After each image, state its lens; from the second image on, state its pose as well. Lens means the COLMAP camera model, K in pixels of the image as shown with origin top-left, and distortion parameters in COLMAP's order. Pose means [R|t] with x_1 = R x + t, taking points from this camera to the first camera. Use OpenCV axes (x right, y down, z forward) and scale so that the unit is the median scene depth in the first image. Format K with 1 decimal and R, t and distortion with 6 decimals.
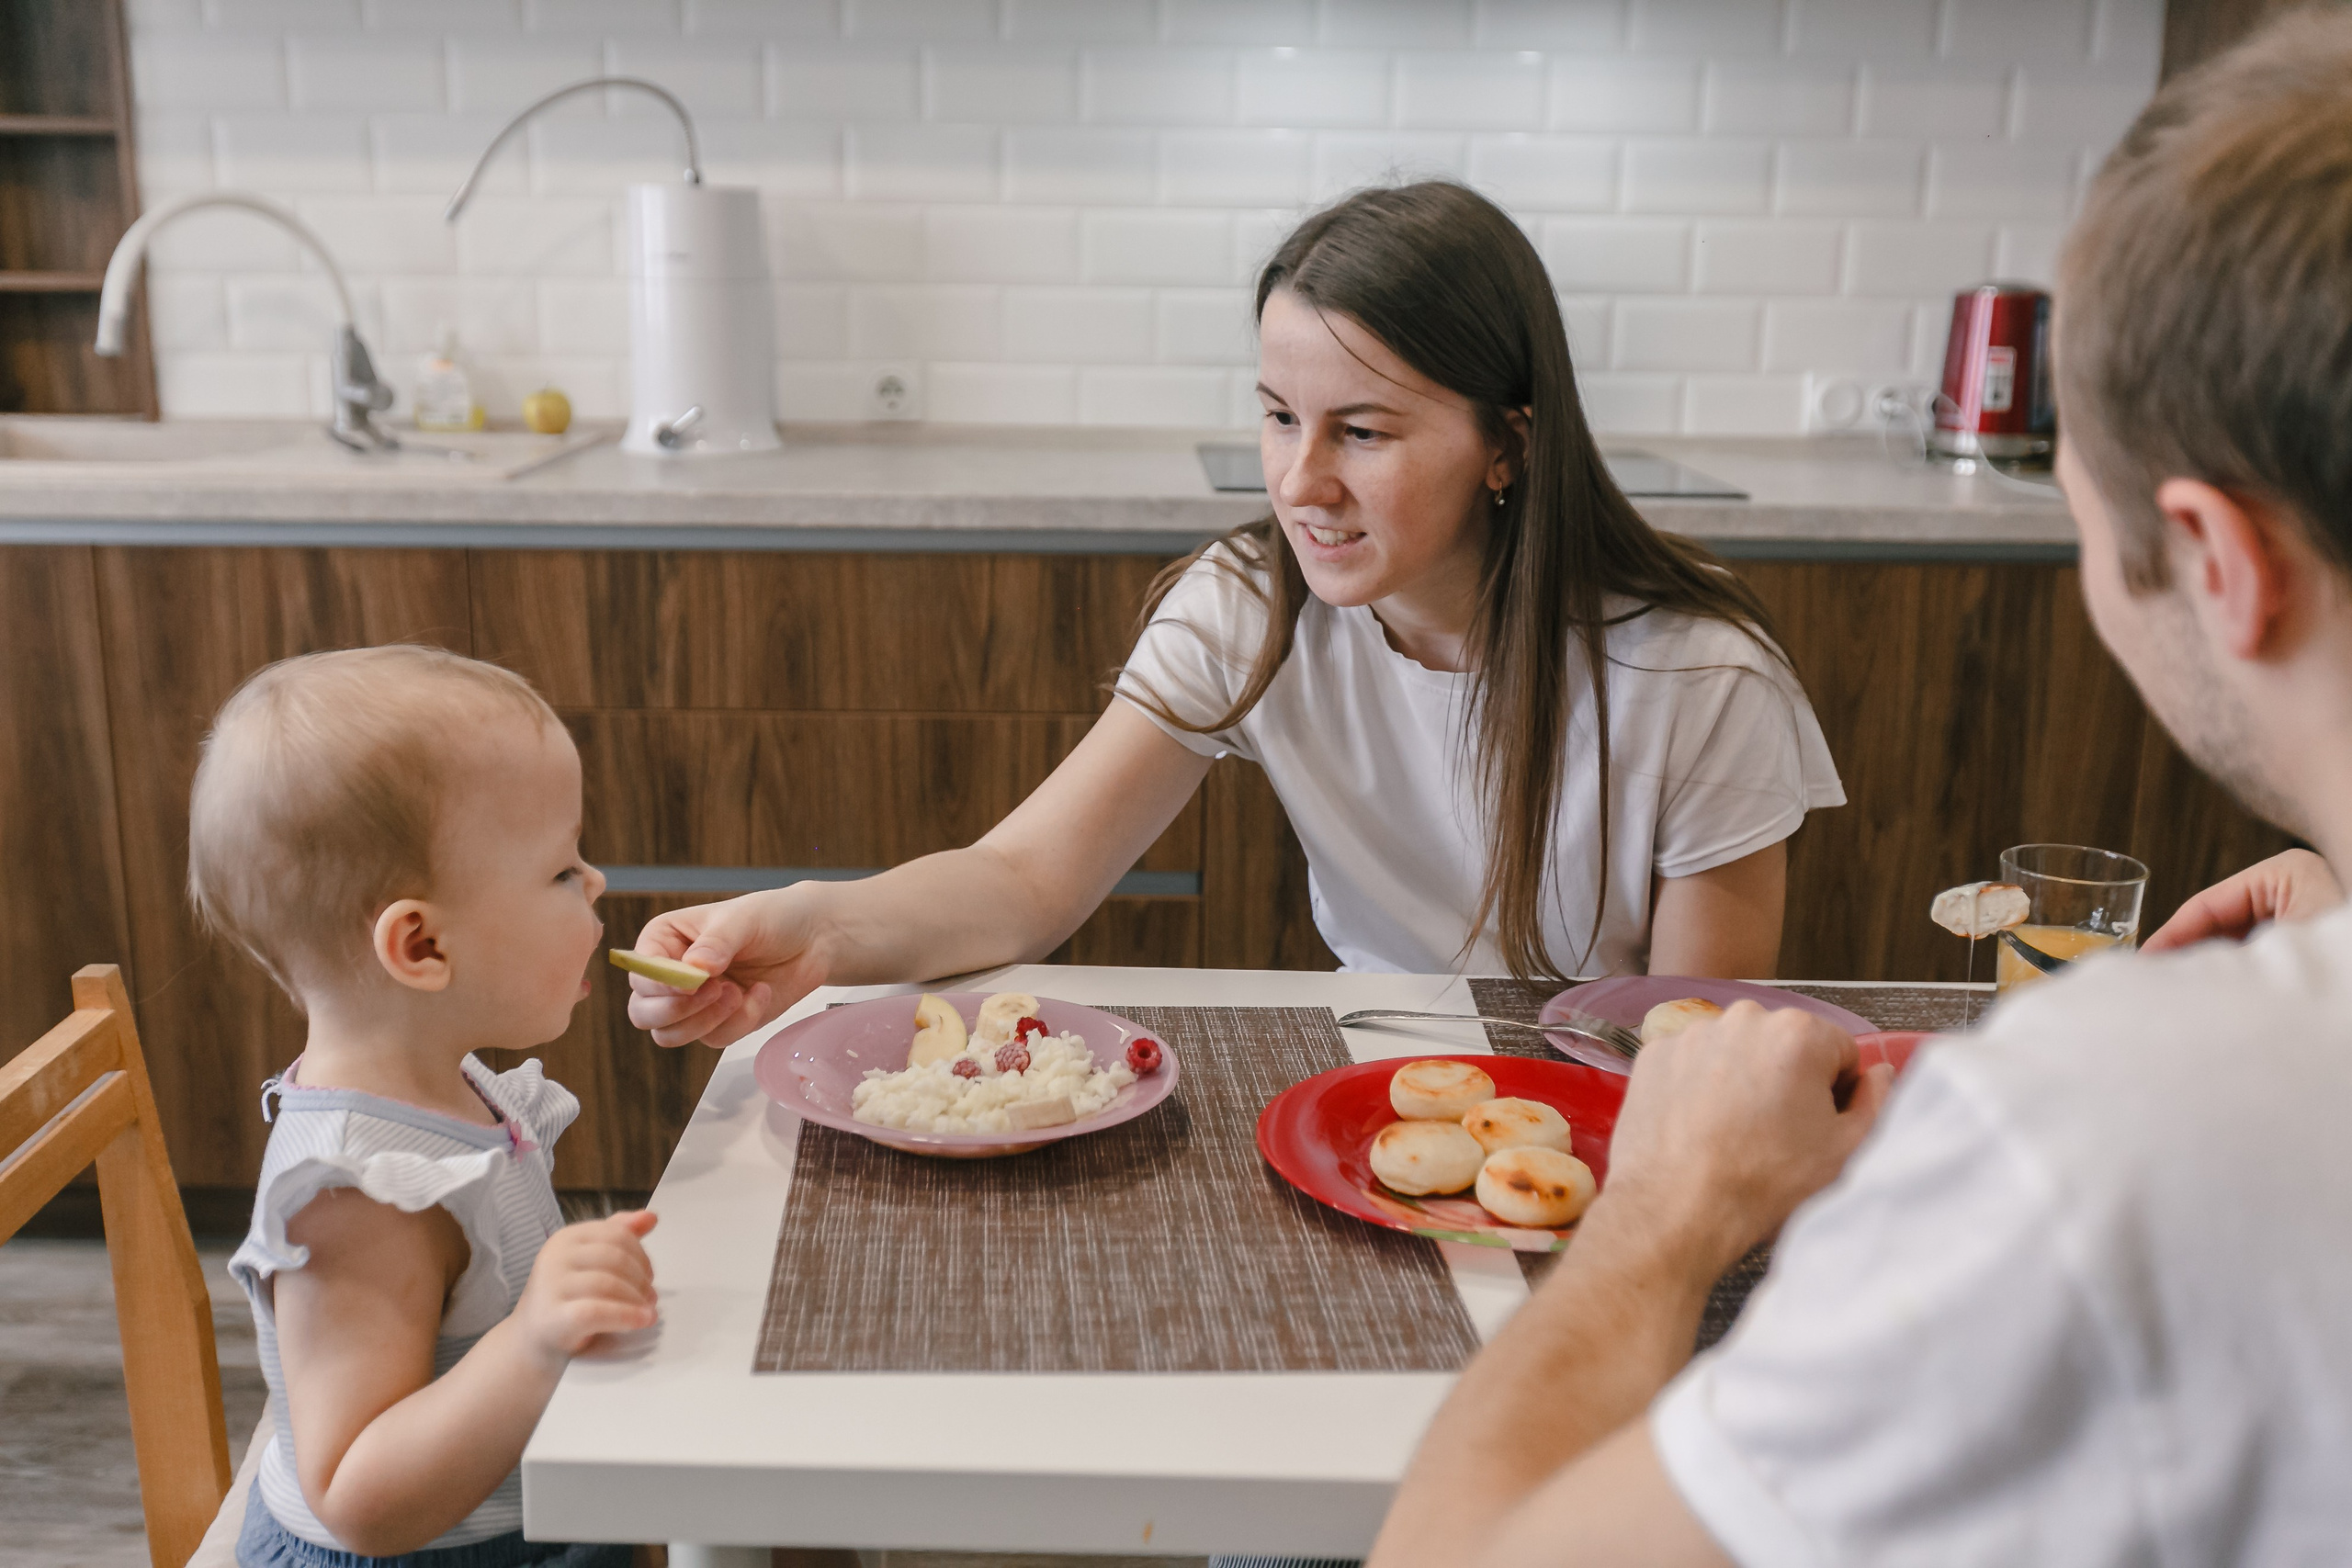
lens RADIAL K [[2363.3, 0, 1176.0], [0, 2363.3, 784.0], [0, 0, 1]] dist [-0.011031, -0.001173]
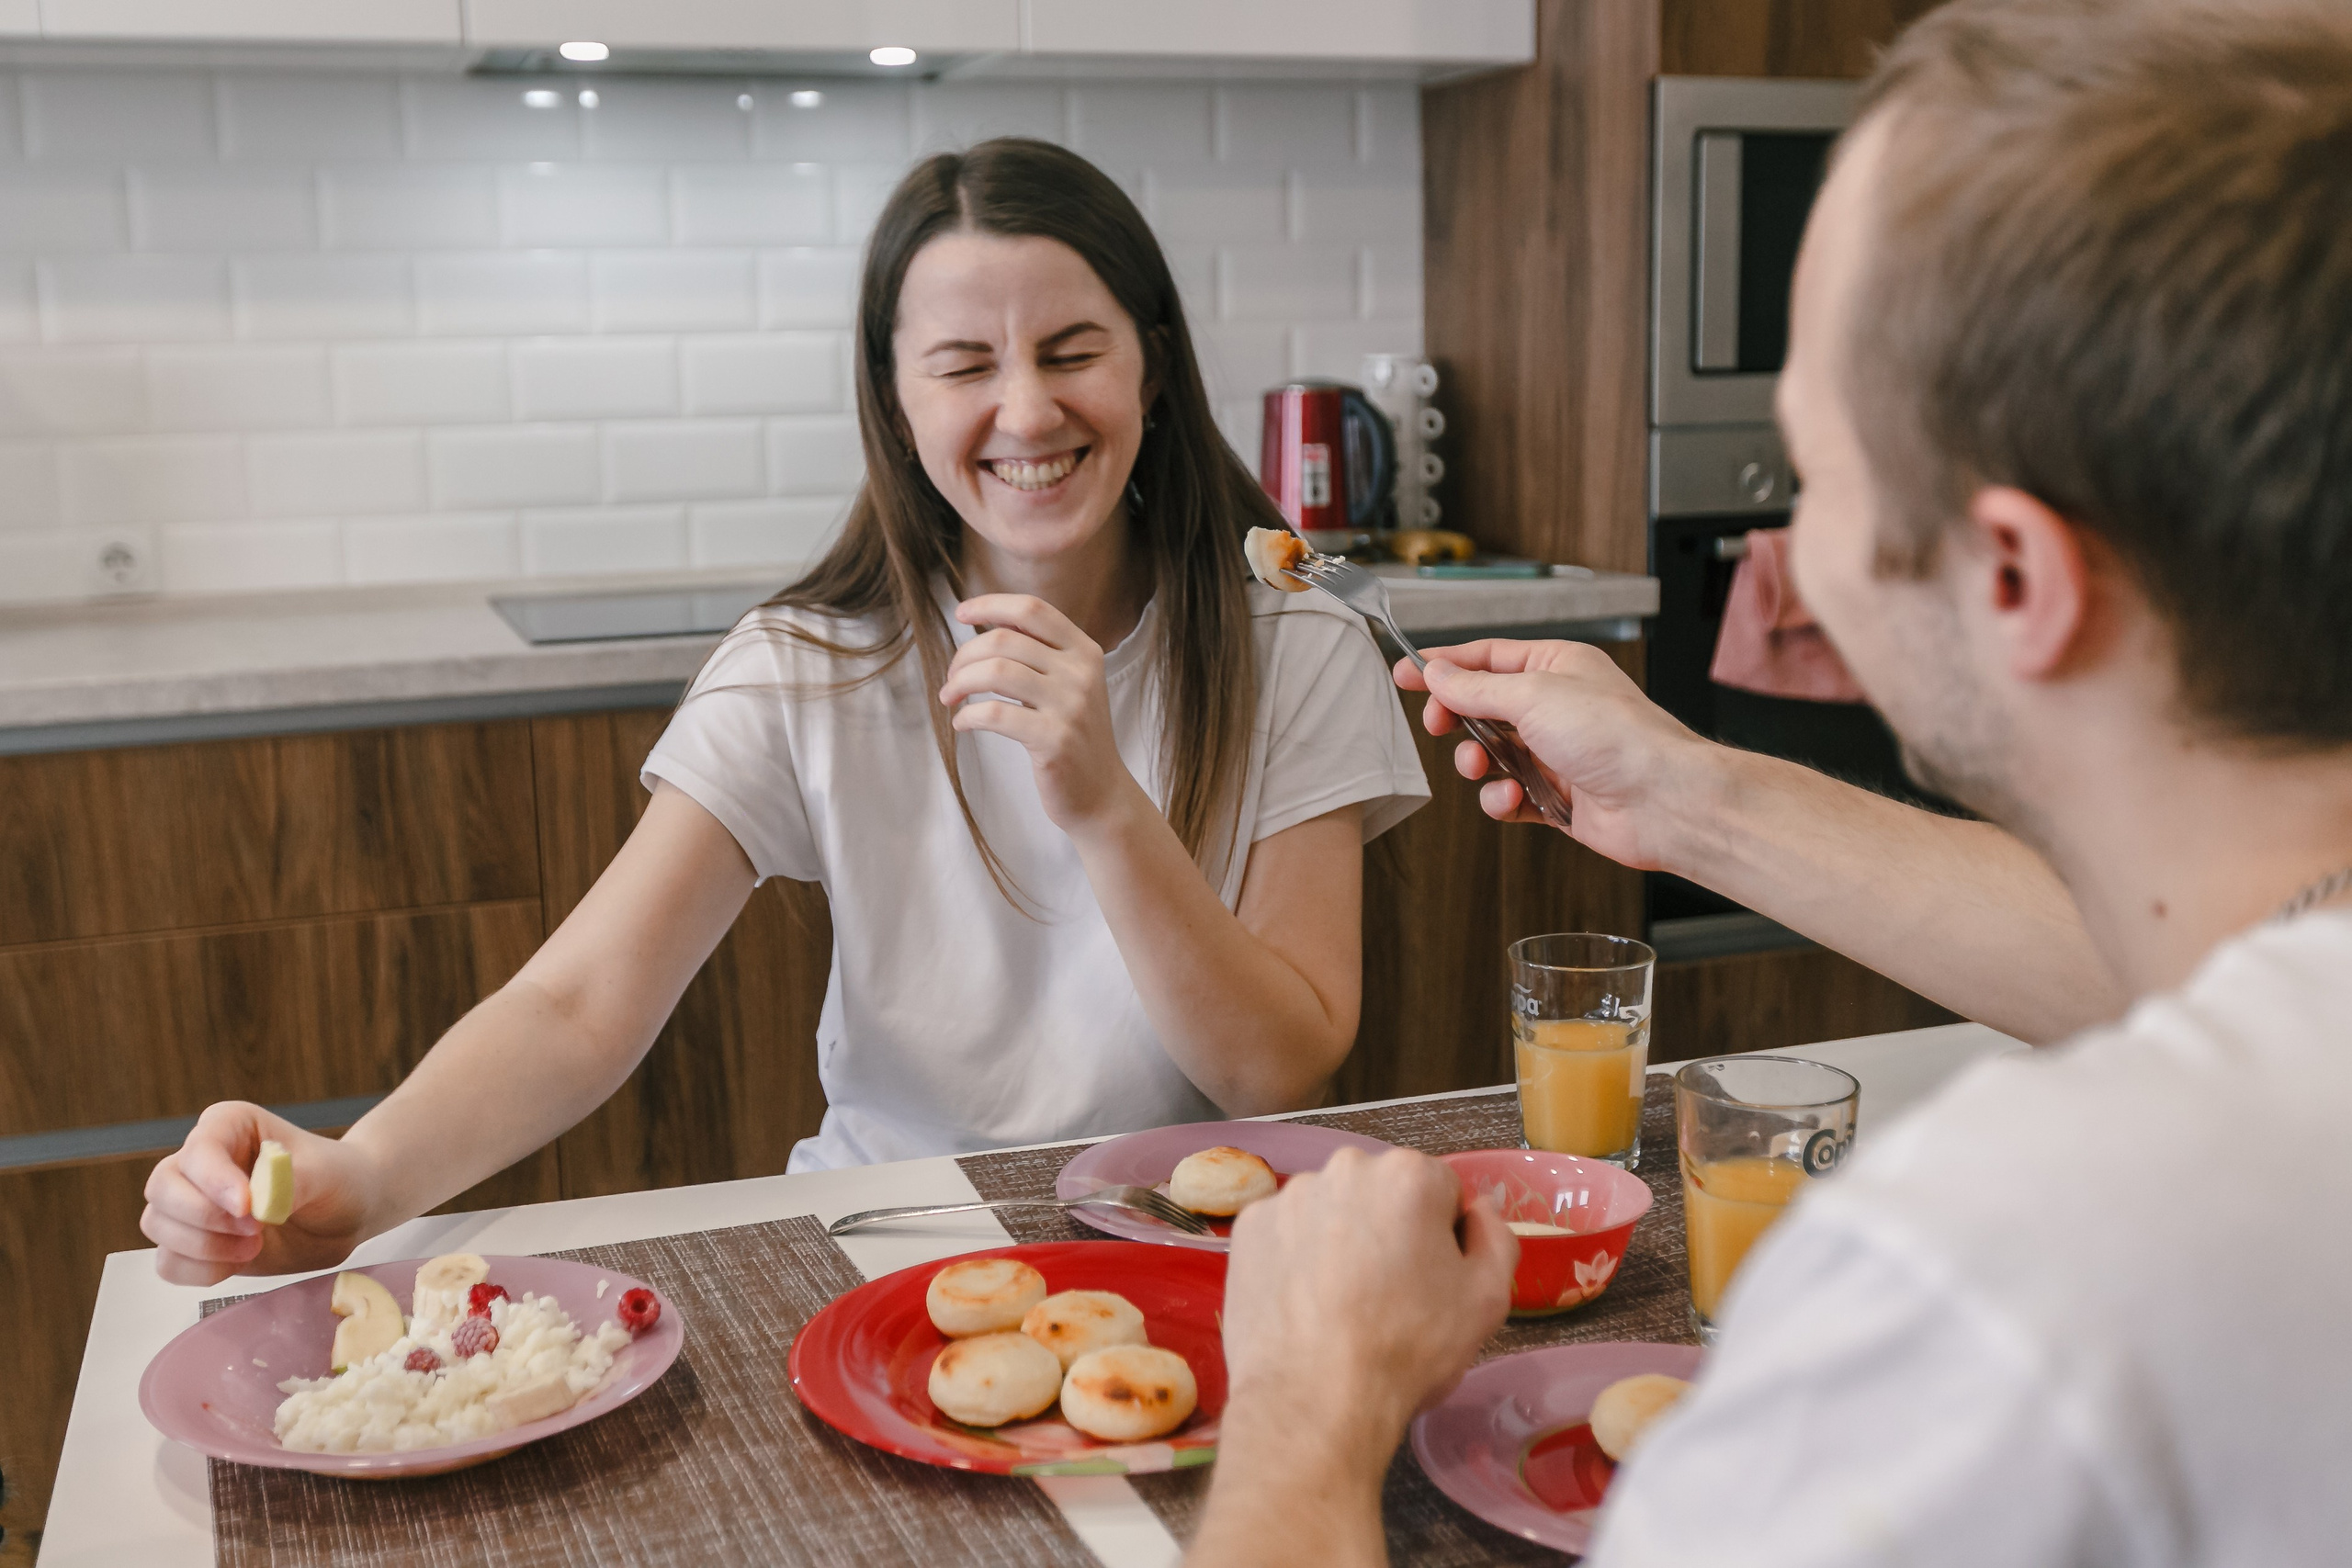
lens RADIAL K [[2454.4, 0, 1175.1], [0, 2454.4, 728.2], [0, 0, 1]] dist [-0.008494, 0.005330]
pose [[0.948755, -0.086279, 0.304006, -0.079076], [0.111205, 0.991629, -0.065622, -0.010270], [-0.295799, 0.096066, 0.950407, 0.103283]]
